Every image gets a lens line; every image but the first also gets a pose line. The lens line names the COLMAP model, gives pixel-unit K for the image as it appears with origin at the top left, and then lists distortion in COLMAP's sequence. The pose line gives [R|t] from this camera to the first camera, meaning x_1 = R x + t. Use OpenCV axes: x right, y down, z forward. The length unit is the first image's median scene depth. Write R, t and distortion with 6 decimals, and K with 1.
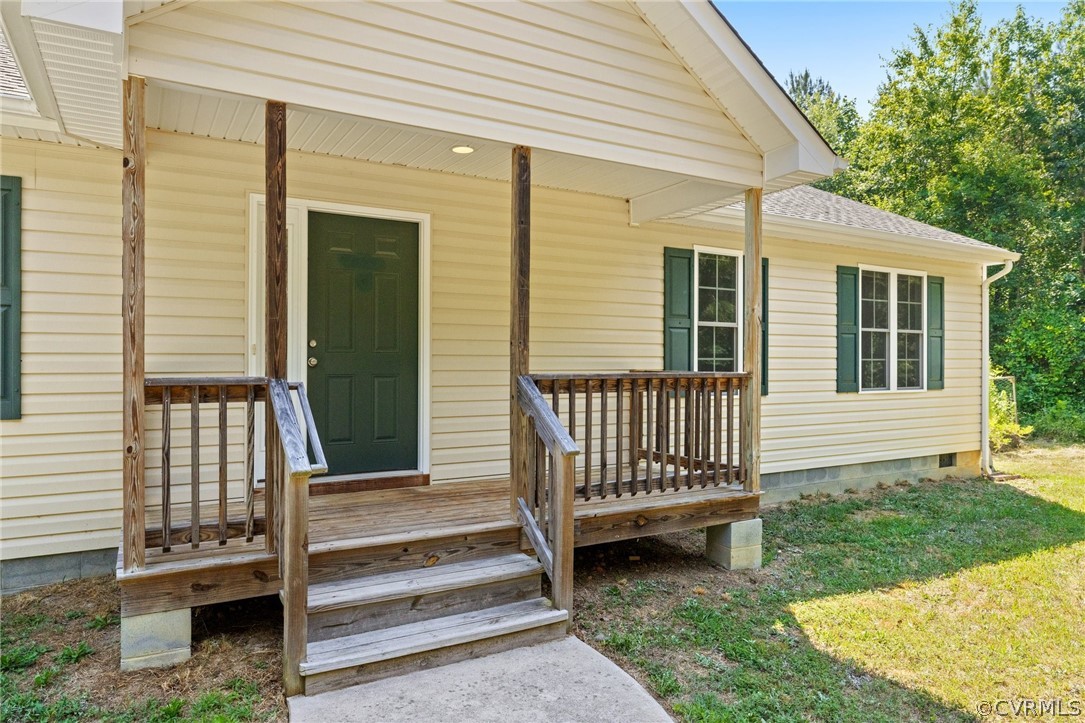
lens RADIAL K [[699.3, 0, 541.6], [0, 699.3, 362.9], [0, 0, 1]] dist [0.009236, 0.001015]
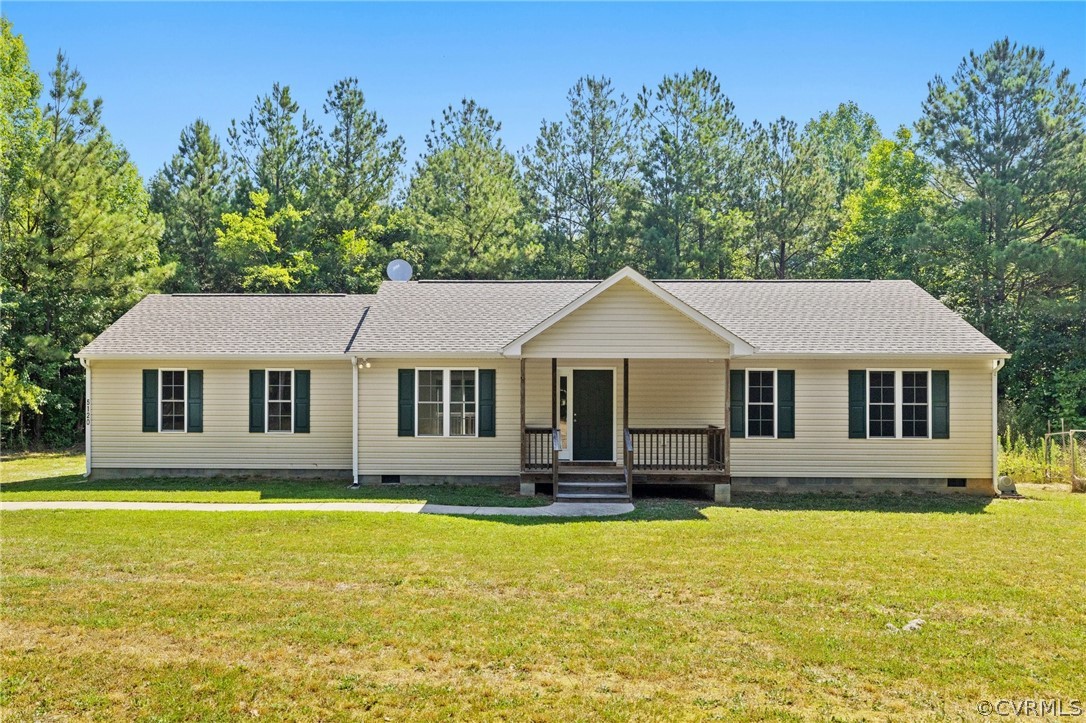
lens RADIAL K [[814.5, 0, 518.1], [0, 814.5, 388.1], [0, 0, 1]] dist [-0.001007, 0.007220]
pose [[0.861577, -0.002857, -0.507619, 0.943558], [-0.002295, 0.999952, -0.009525, -0.084550], [0.507622, 0.009371, 0.861529, -1.624229]]
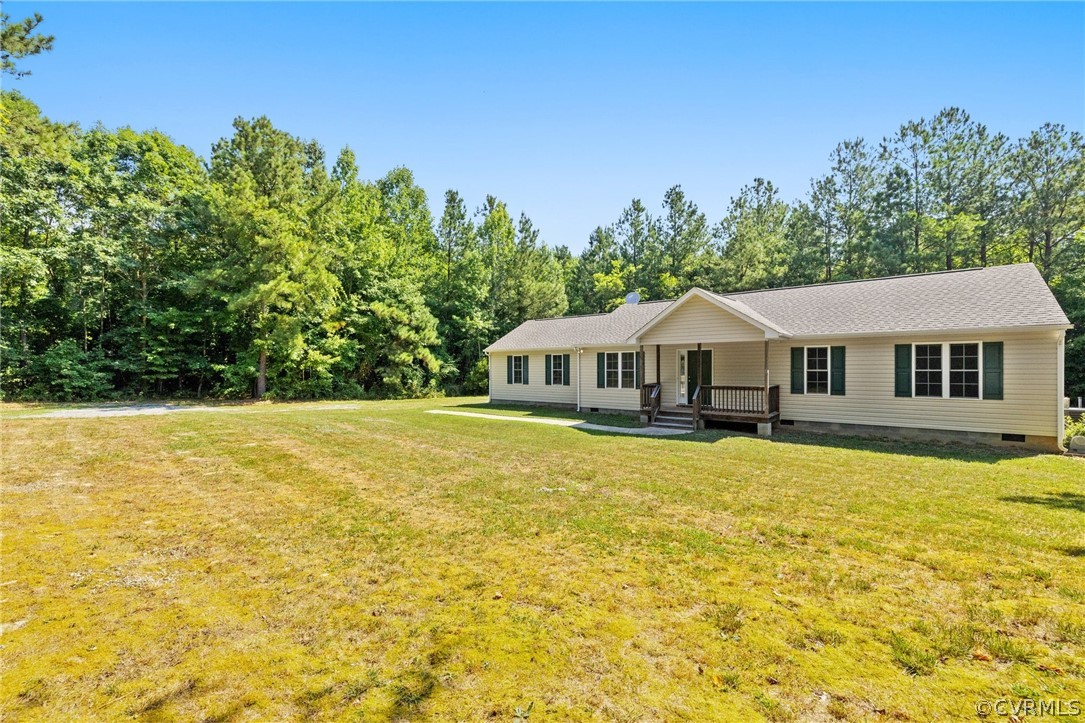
lens RADIAL K [[464.4, 0, 543.0], [0, 464.4, 368.6], [0, 0, 1]] dist [0.003231, 0.000386]
pose [[0.363501, 0.002079, -0.931591, 1.834117], [0.006715, 0.999966, 0.004851, -0.088170], [0.931569, -0.008019, 0.363475, -0.902047]]
